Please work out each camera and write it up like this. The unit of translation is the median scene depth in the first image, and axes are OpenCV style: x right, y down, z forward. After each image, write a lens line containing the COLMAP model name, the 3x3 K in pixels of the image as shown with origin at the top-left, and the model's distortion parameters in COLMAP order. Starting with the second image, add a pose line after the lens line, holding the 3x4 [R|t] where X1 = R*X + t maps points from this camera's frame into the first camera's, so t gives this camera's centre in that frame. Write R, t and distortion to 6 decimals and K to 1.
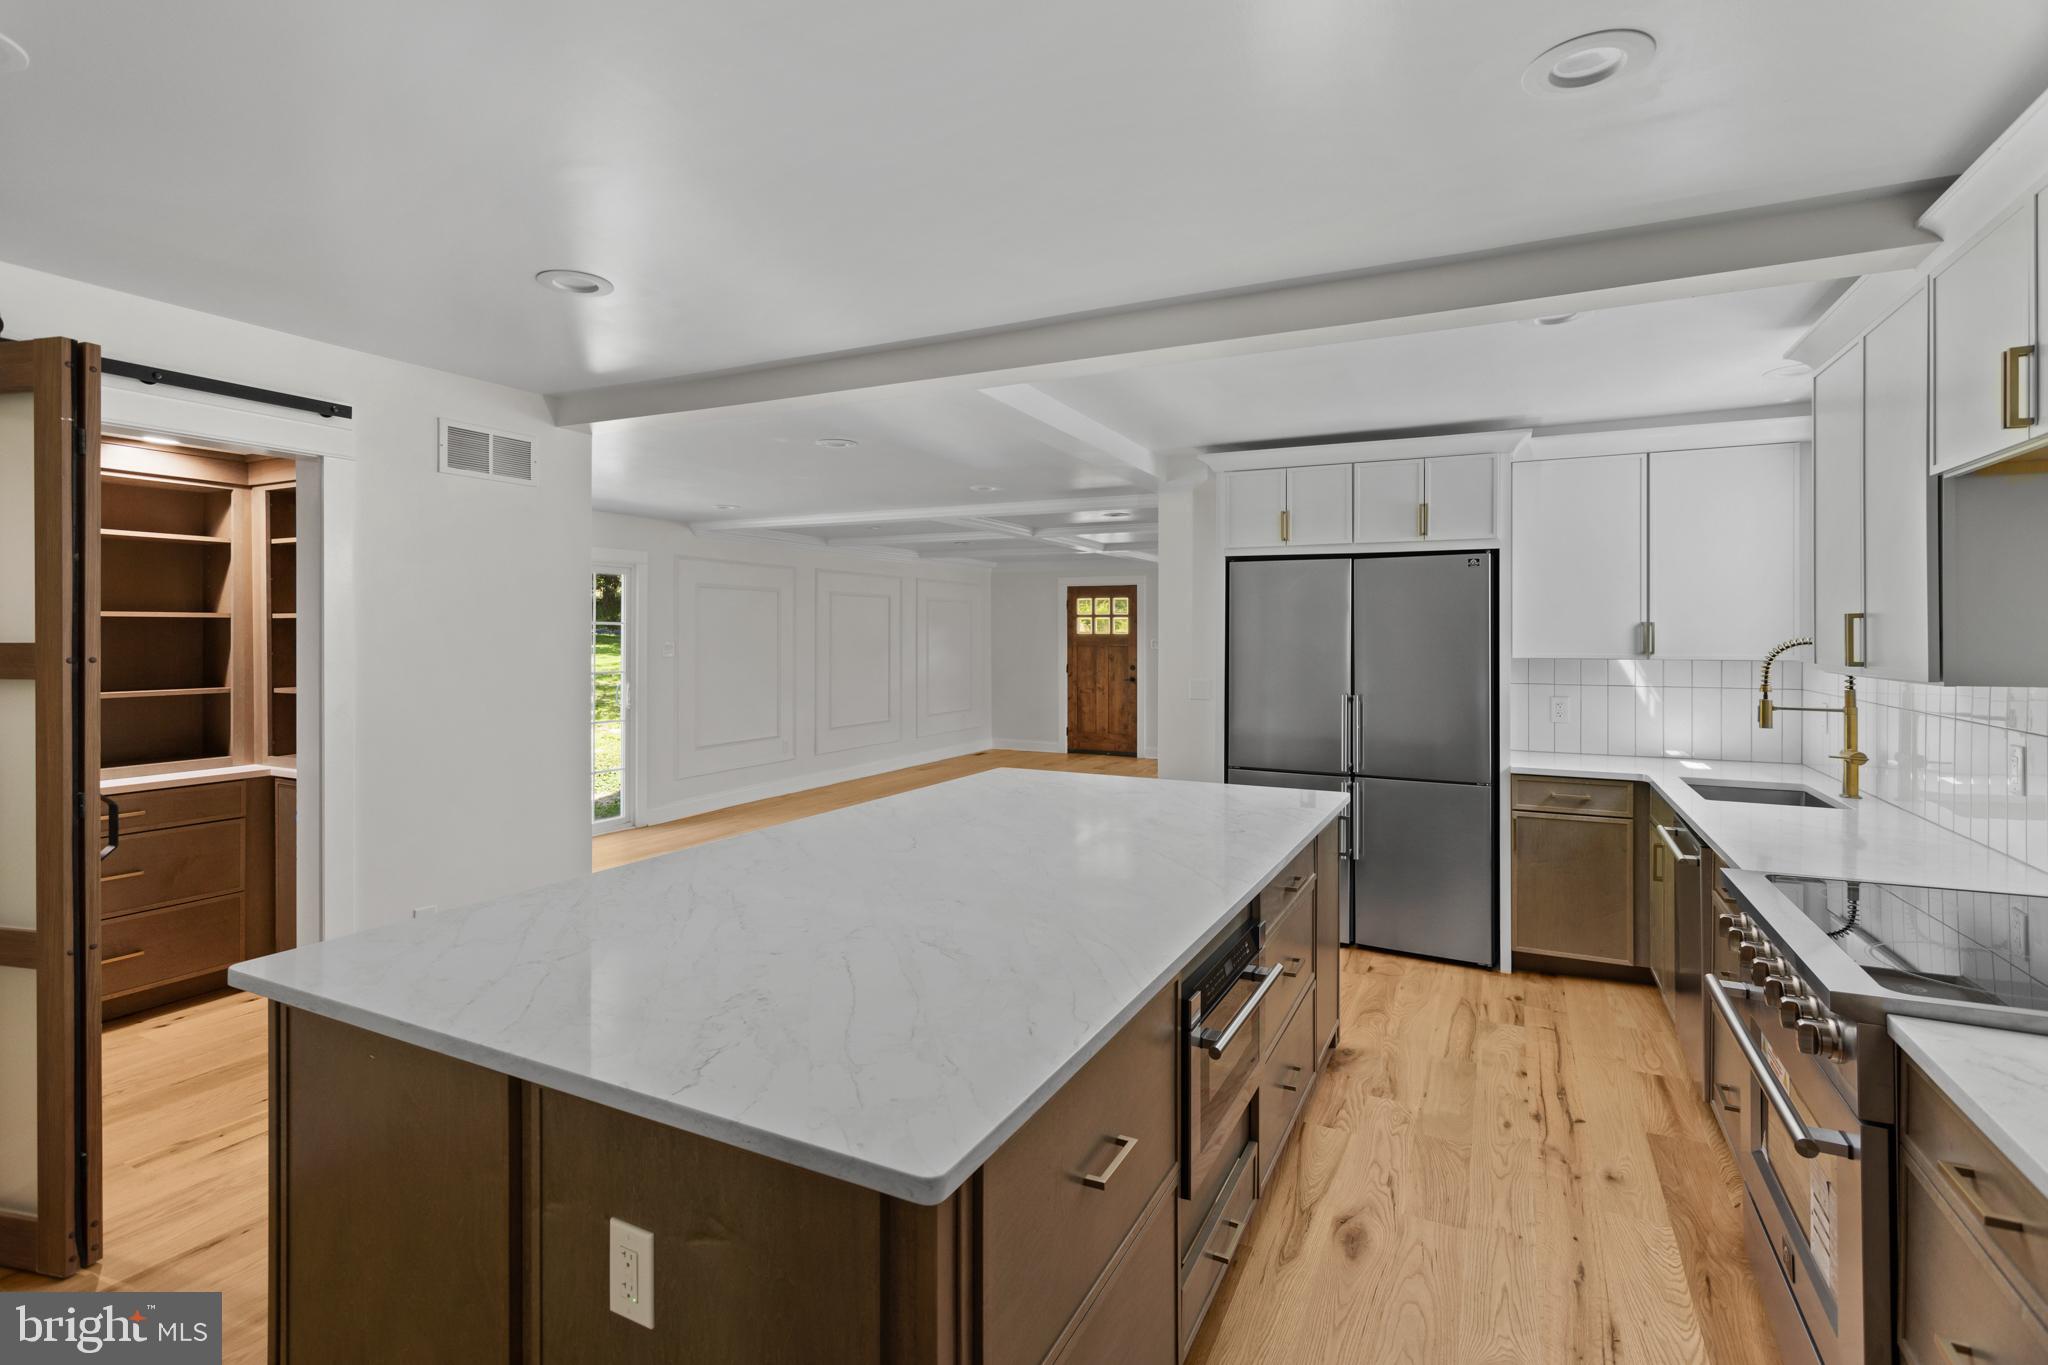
lens RADIAL K [[988.2, 0, 1006.4], [0, 988.2, 637.5], [0, 0, 1]] dist [0.001308, -0.000059]
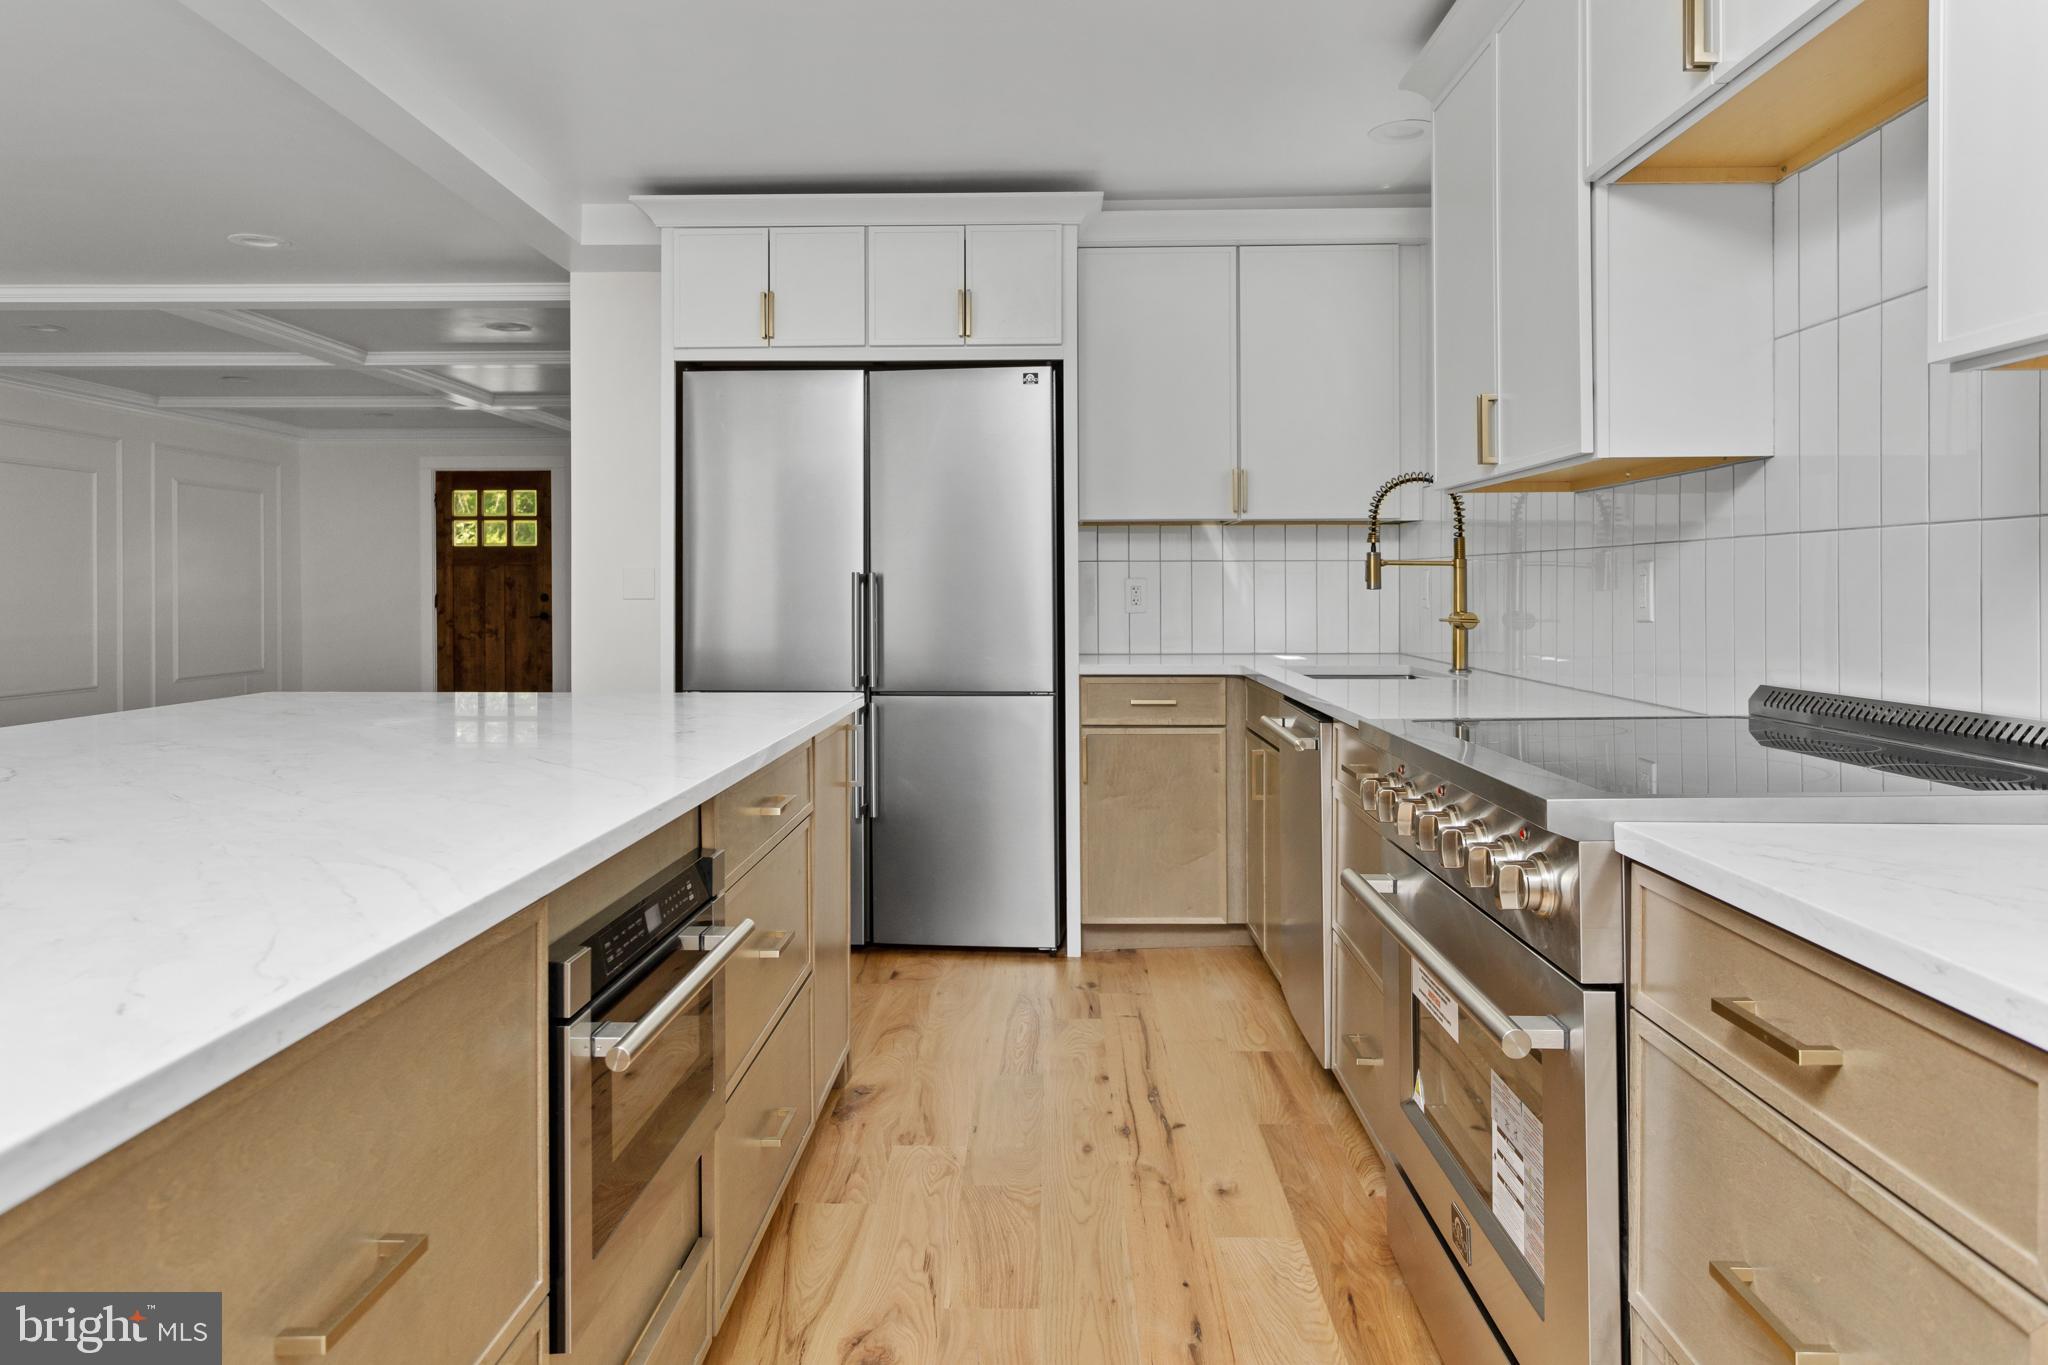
lens RADIAL K [[1397.7, 0, 1018.5], [0, 1397.7, 599.8], [0, 0, 1]] dist [-0.004909, 0.001011]
pose [[0.902821, -0.005885, 0.429976, 0.051664], [0.004634, 0.999981, 0.003956, 0.105292], [-0.429991, -0.001579, 0.902832, 0.147356]]
